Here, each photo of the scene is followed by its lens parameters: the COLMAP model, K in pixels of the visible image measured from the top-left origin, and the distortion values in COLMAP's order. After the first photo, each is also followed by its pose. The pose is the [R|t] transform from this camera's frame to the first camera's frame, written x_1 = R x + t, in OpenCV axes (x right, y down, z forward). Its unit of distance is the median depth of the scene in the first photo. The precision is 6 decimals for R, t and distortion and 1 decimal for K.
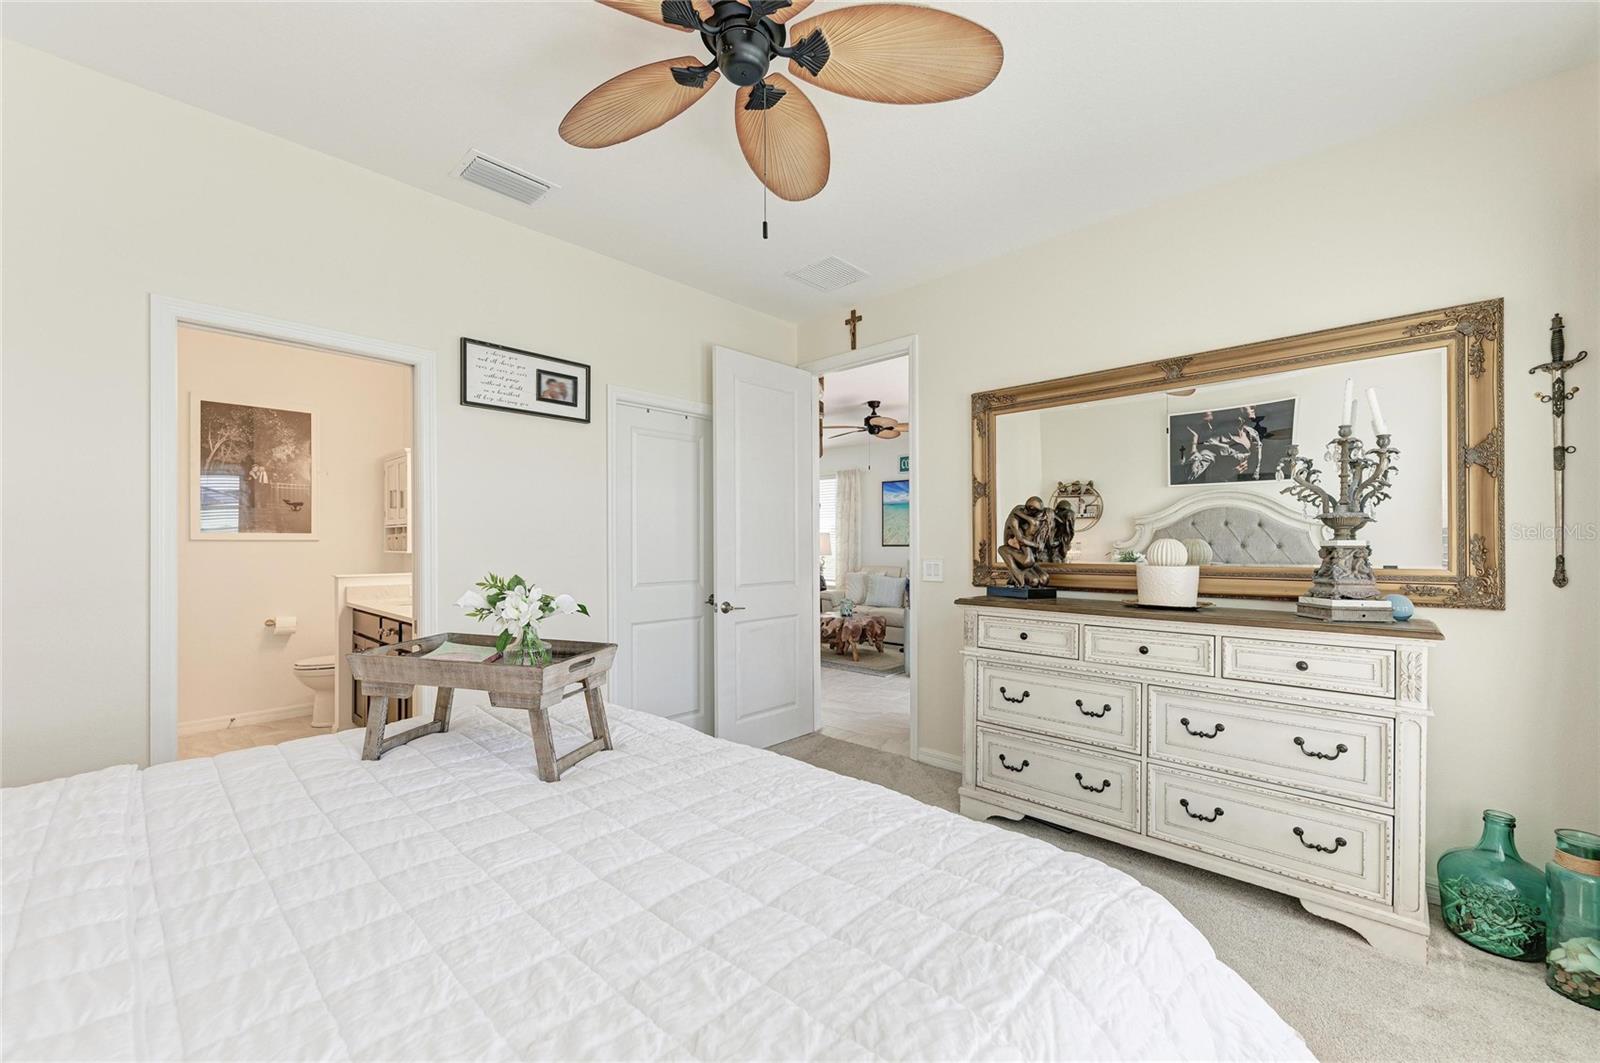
lens RADIAL K [[632.6, 0, 809.6], [0, 632.6, 541.0], [0, 0, 1]] dist [0.015041, -0.005086]
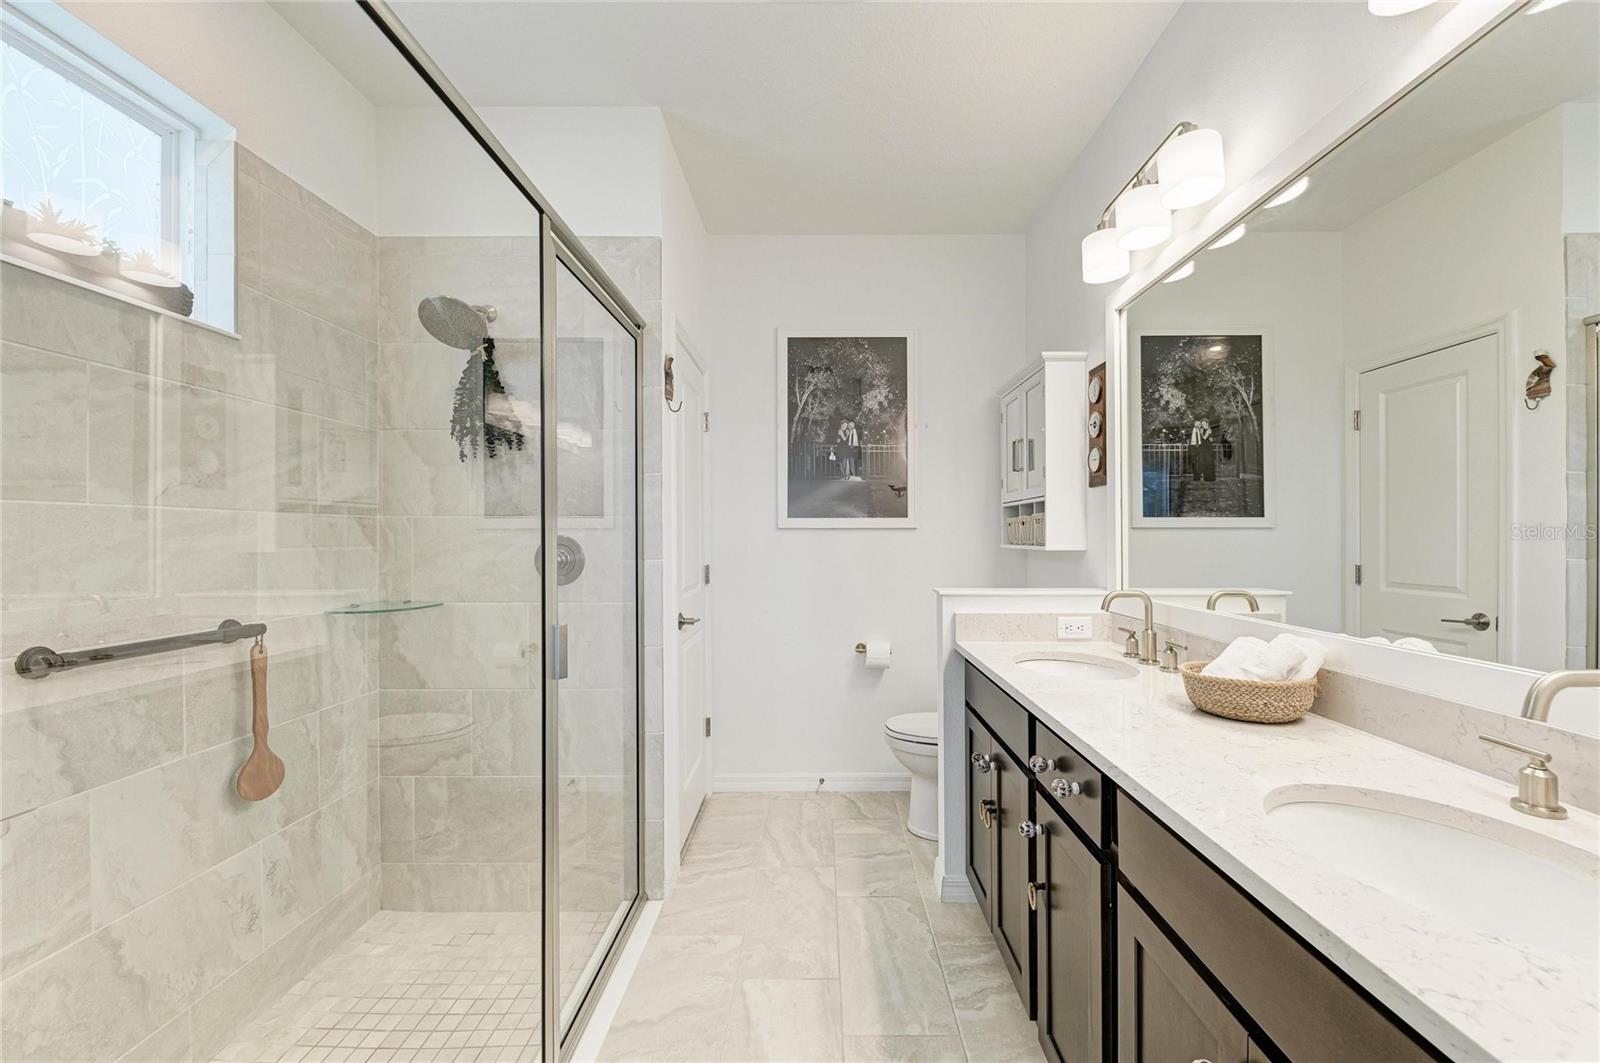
lens RADIAL K [[632.6, 0, 823.6], [0, 632.6, 528.2], [0, 0, 1]] dist [0.015041, -0.005086]
pose [[0.683924, -0.007460, -0.729515, -0.388047], [0.005400, 0.999972, -0.005164, 0.002330], [0.729533, -0.000407, 0.683946, 0.521499]]
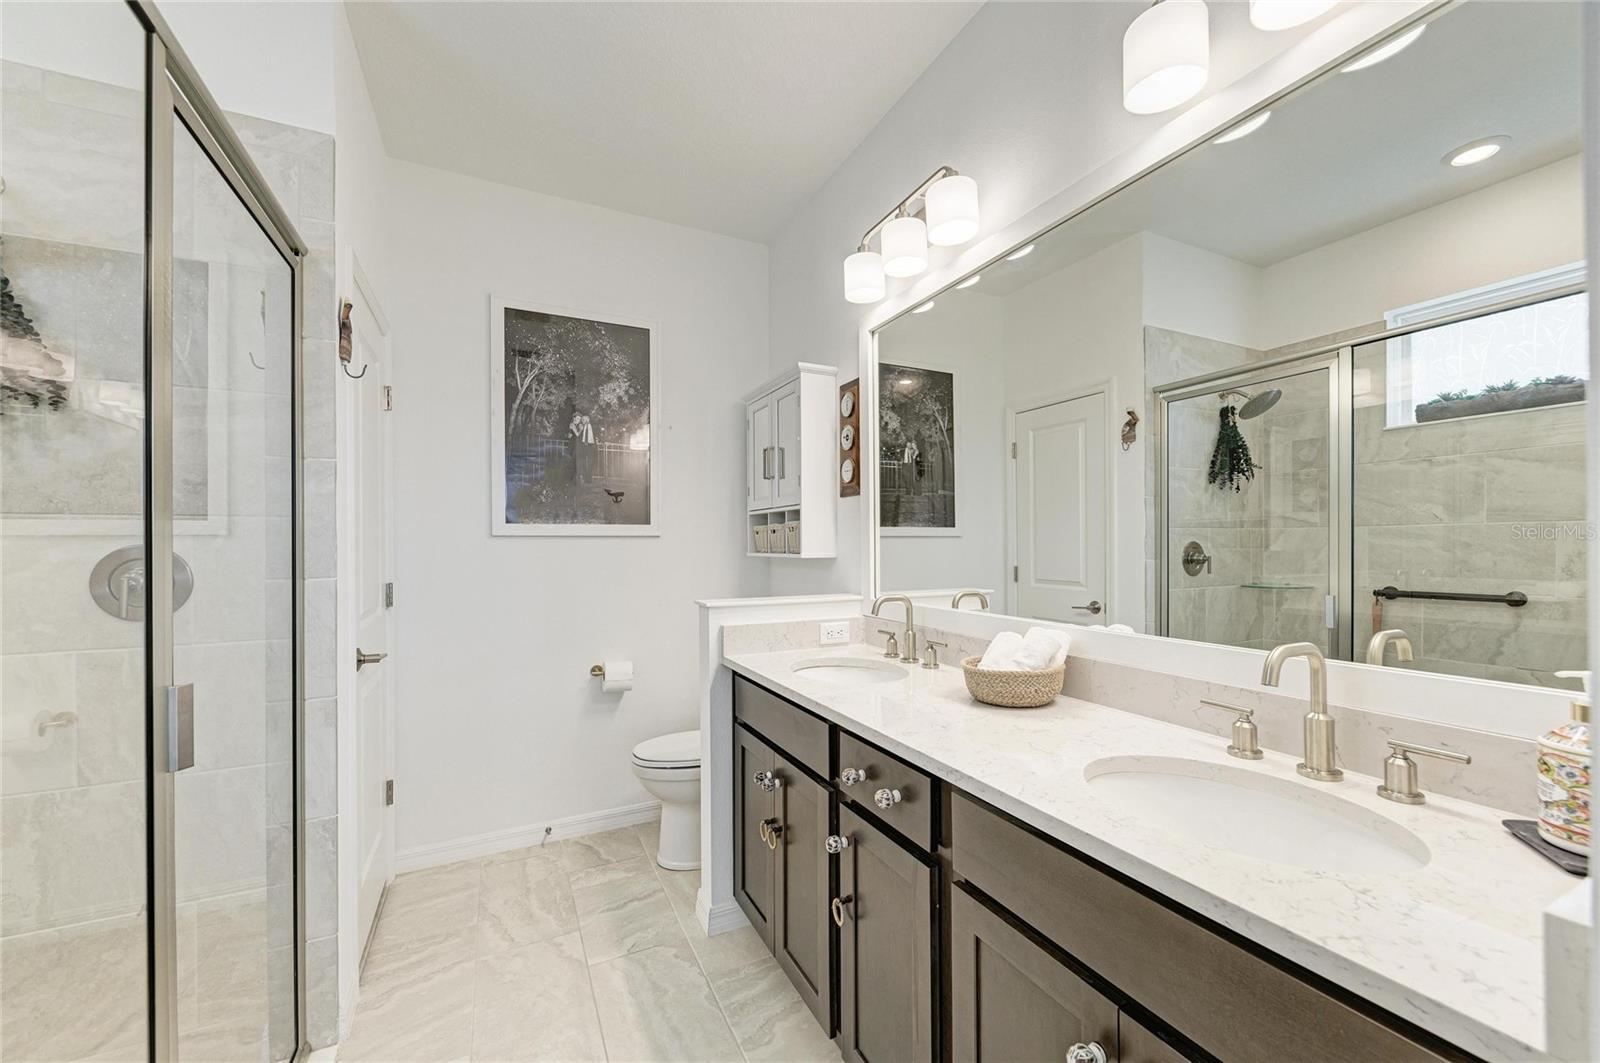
lens RADIAL K [[632.6, 0, 823.8], [0, 632.6, 535.1], [0, 0, 1]] dist [0.015041, -0.005086]
pose [[0.940581, -0.006354, -0.339510, -0.450261], [0.004867, 0.999974, -0.005232, 0.002573], [0.339534, 0.003269, 0.940588, 0.520098]]
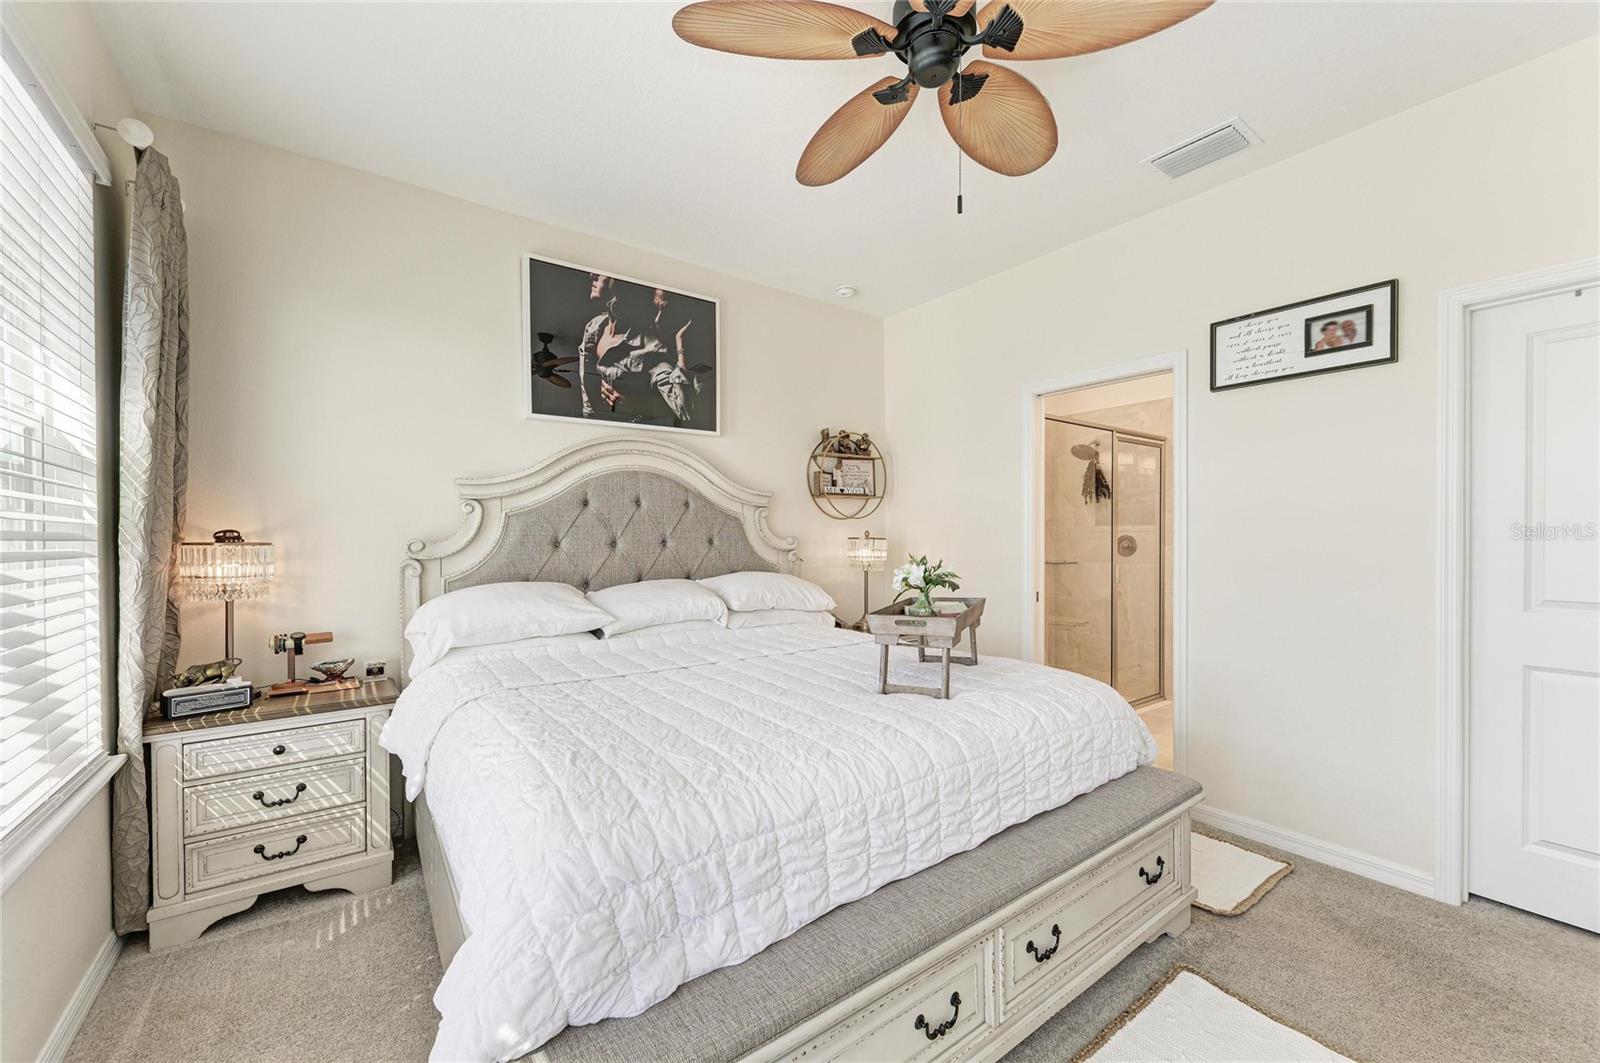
lens RADIAL K [[632.6, 0, 796.0], [0, 632.6, 539.5], [0, 0, 1]] dist [0.015041, -0.005086]
pose [[-0.183991, 0.006240, -0.982908, 0.337245], [0.000632, 0.999980, 0.006230, 0.005424], [0.982928, 0.000525, -0.183991, 0.337059]]
